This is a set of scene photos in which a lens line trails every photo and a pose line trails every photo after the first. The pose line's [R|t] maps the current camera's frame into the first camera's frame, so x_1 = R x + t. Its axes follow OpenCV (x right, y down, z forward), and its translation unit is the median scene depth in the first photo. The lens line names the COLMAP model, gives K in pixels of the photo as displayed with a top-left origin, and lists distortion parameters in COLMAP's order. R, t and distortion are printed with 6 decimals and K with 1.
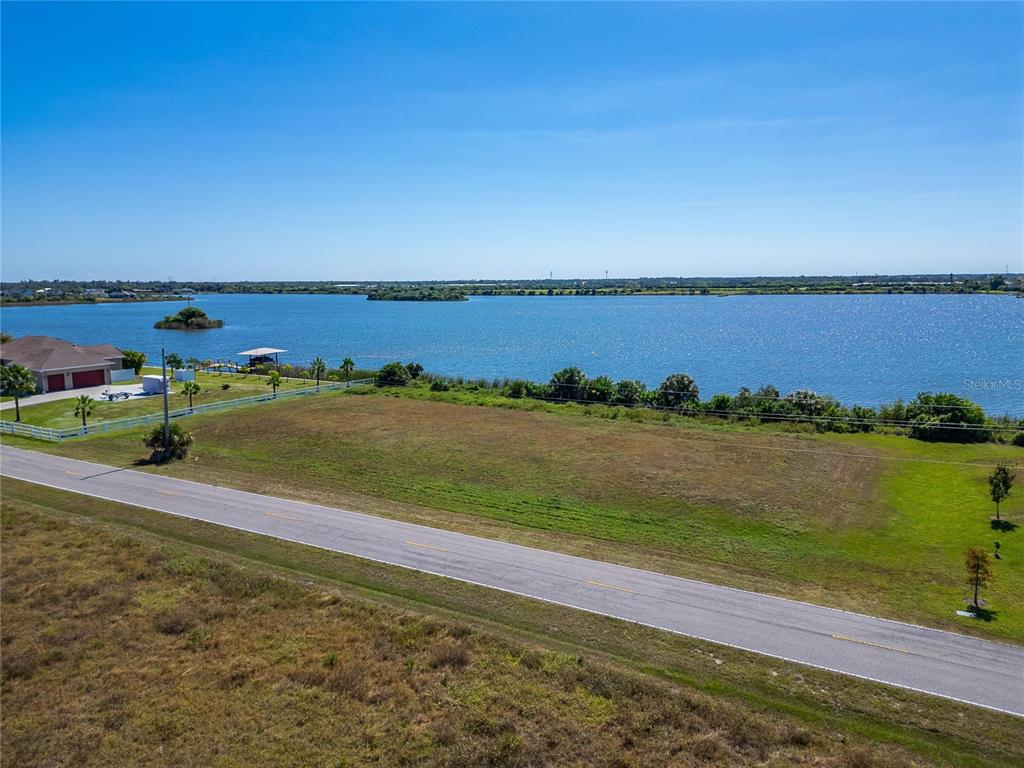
lens RADIAL K [[714.7, 0, 508.6], [0, 714.7, 382.9], [0, 0, 1]] dist [0.075501, -0.075301]
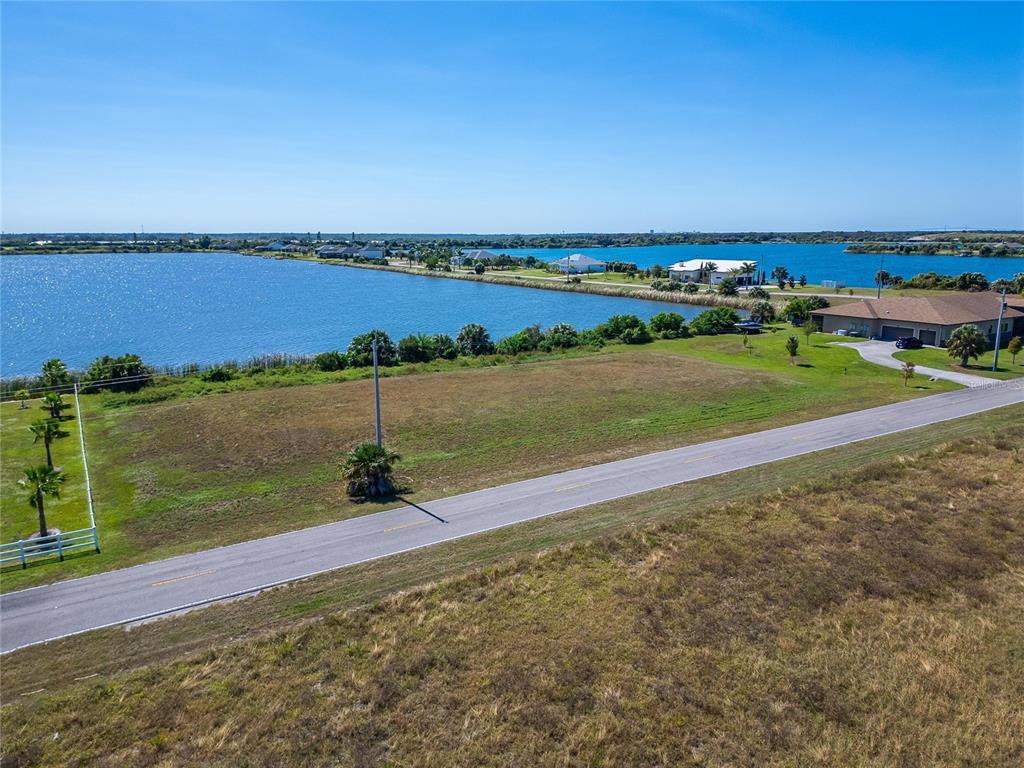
lens RADIAL K [[714.7, 0, 508.6], [0, 714.7, 382.9], [0, 0, 1]] dist [0.075501, -0.075301]
pose [[0.484237, -0.171245, 0.858015, -1.372686], [0.123623, 0.984212, 0.126663, -0.105762], [-0.866159, 0.044736, 0.497762, 0.694404]]
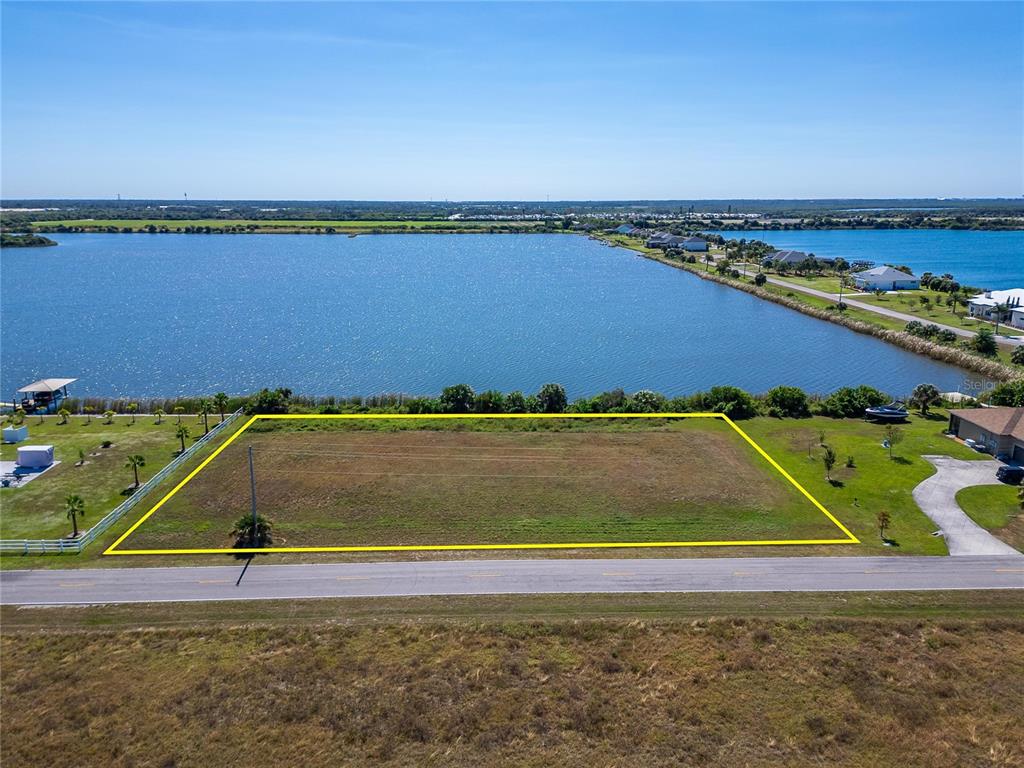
lens RADIAL K [[729.0, 0, 506.9], [0, 729.0, 388.8], [0, 0, 1]] dist [0.076370, -0.073853]
pose [[0.854803, -0.121495, 0.504531, -0.910417], [0.067262, 0.989946, 0.124427, -0.317448], [-0.514575, -0.072425, 0.854381, -0.143406]]
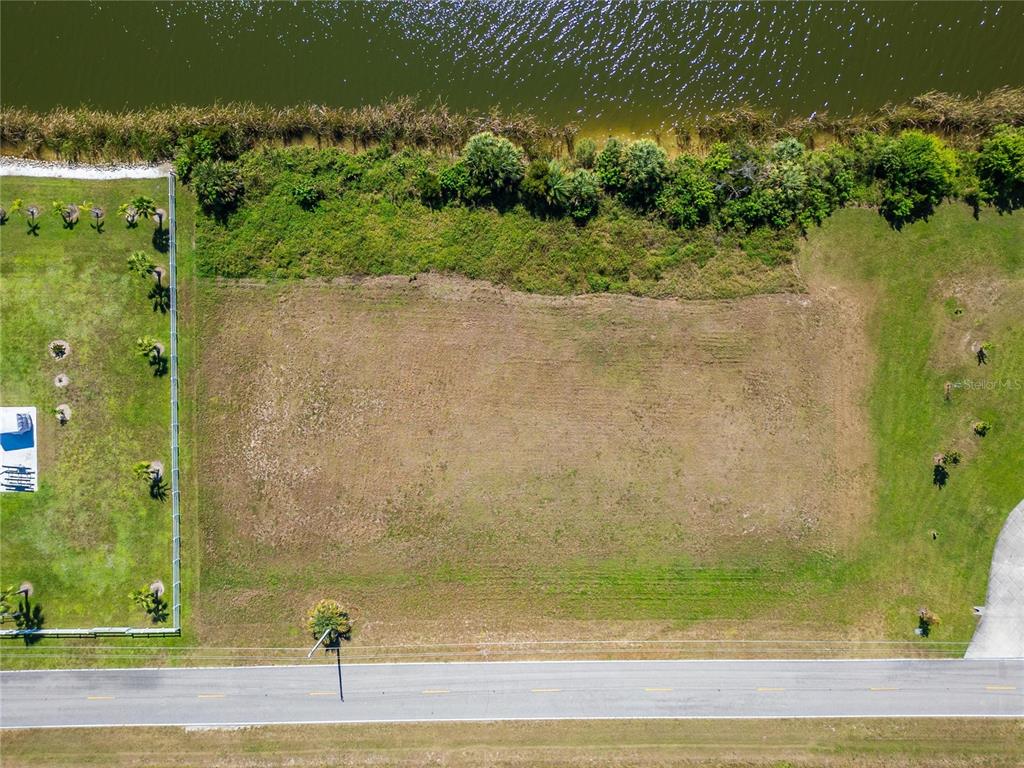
lens RADIAL K [[714.7, 0, 508.6], [0, 714.7, 382.9], [0, 0, 1]] dist [0.075501, -0.075301]
pose [[0.861669, -0.507460, 0.003210, -0.049390], [0.073596, 0.131219, 0.988618, -1.453436], [-0.502105, -0.851625, 0.150415, 1.364245]]
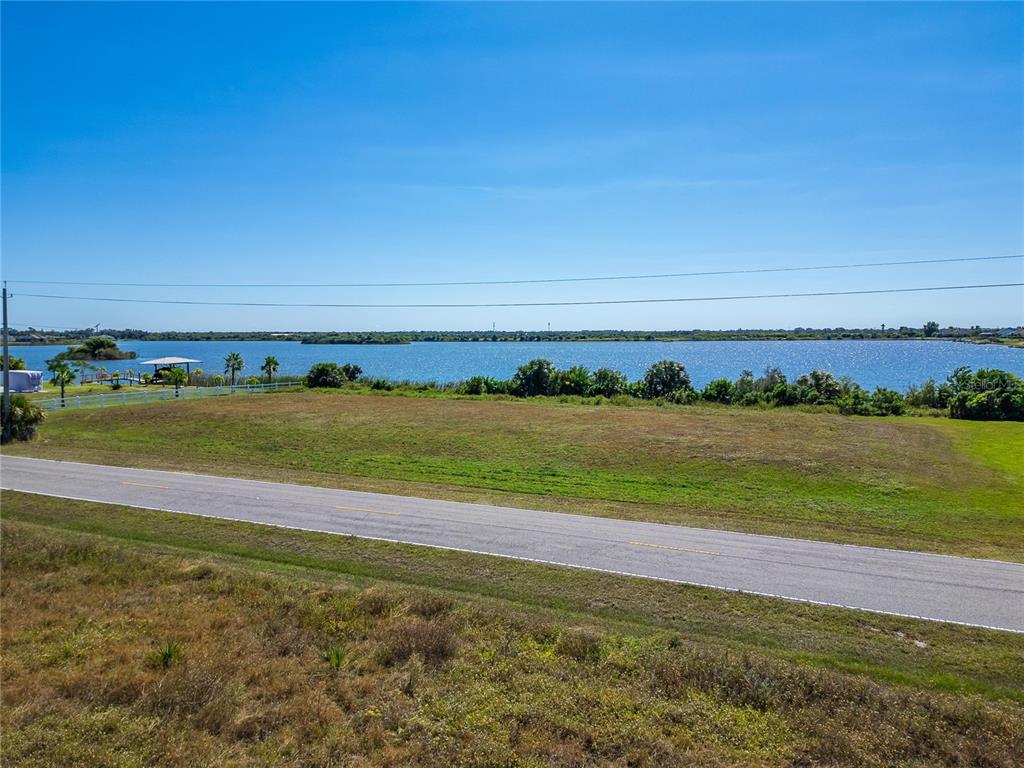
lens RADIAL K [[729.0, 0, 506.9], [0, 729.0, 388.8], [0, 0, 1]] dist [0.076370, -0.073853]
pose [[0.996978, -0.002960, 0.077630, -0.035098], [0.008091, 0.997796, -0.065861, 0.142426], [-0.077264, 0.066290, 0.994804, 0.287206]]
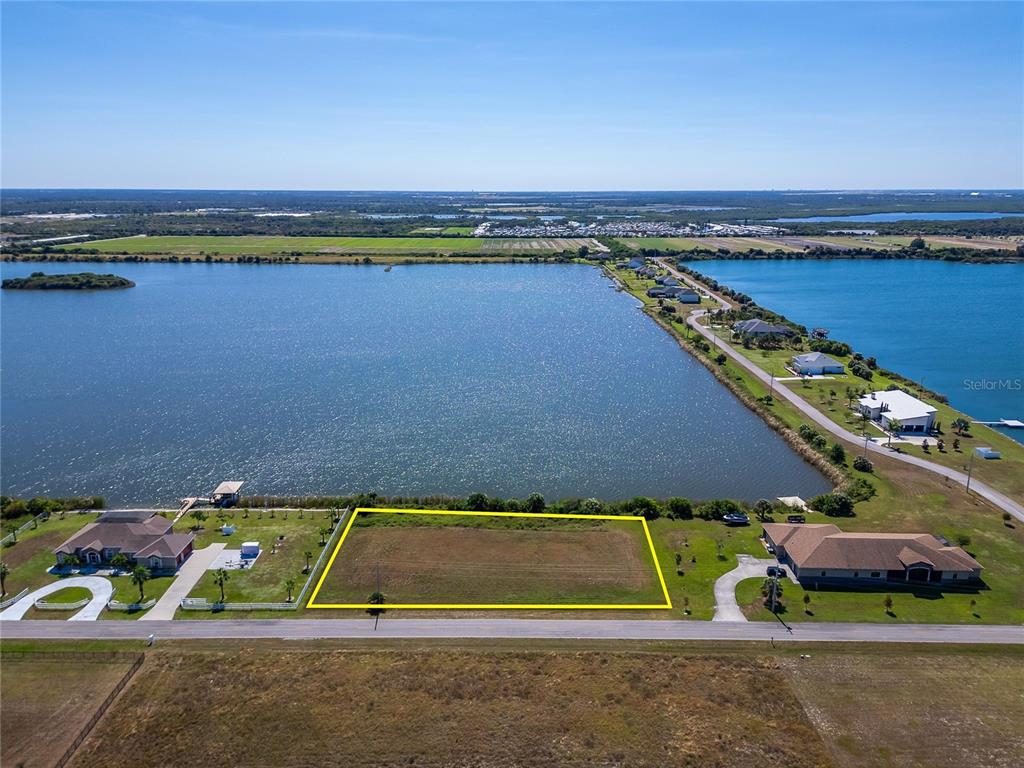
lens RADIAL K [[729.0, 0, 506.9], [0, 729.0, 388.8], [0, 0, 1]] dist [0.076370, -0.073853]
pose [[0.872159, -0.117613, 0.474874, -1.507229], [0.060301, 0.989114, 0.134227, -1.126818], [-0.485491, -0.088432, 0.869757, -1.467680]]
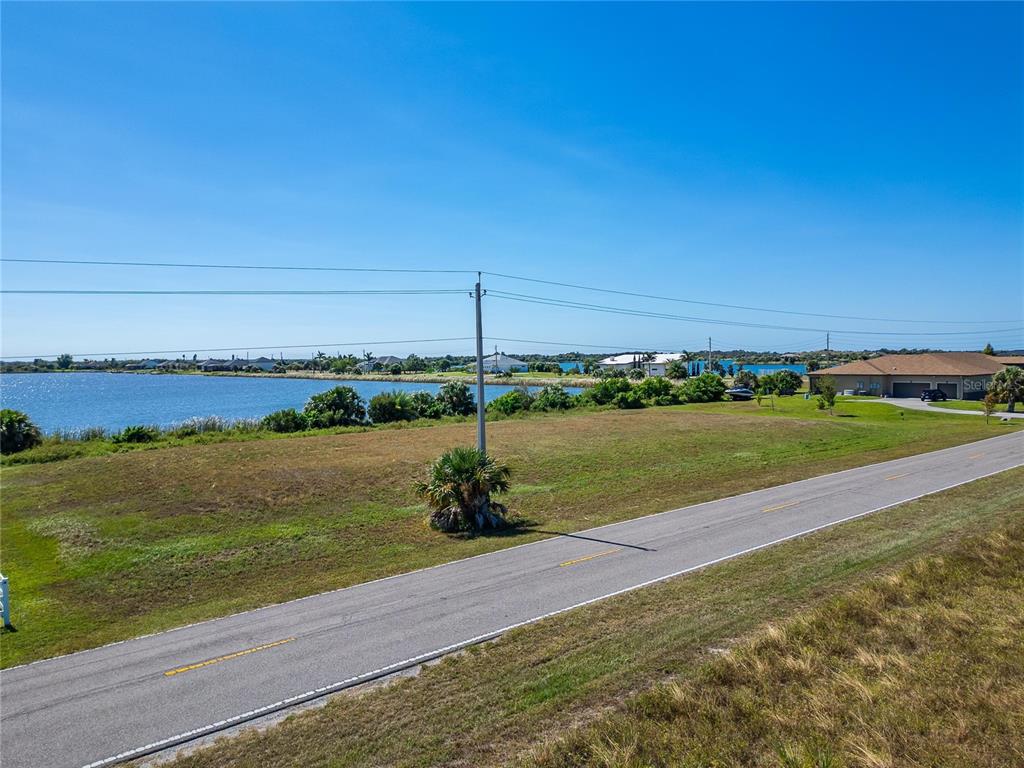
lens RADIAL K [[729.0, 0, 506.9], [0, 729.0, 388.8], [0, 0, 1]] dist [0.076370, -0.073853]
pose [[0.346001, -0.036256, 0.937533, -1.210984], [0.142570, 0.989681, -0.014344, 0.039950], [-0.927339, 0.138627, 0.347600, 1.094565]]
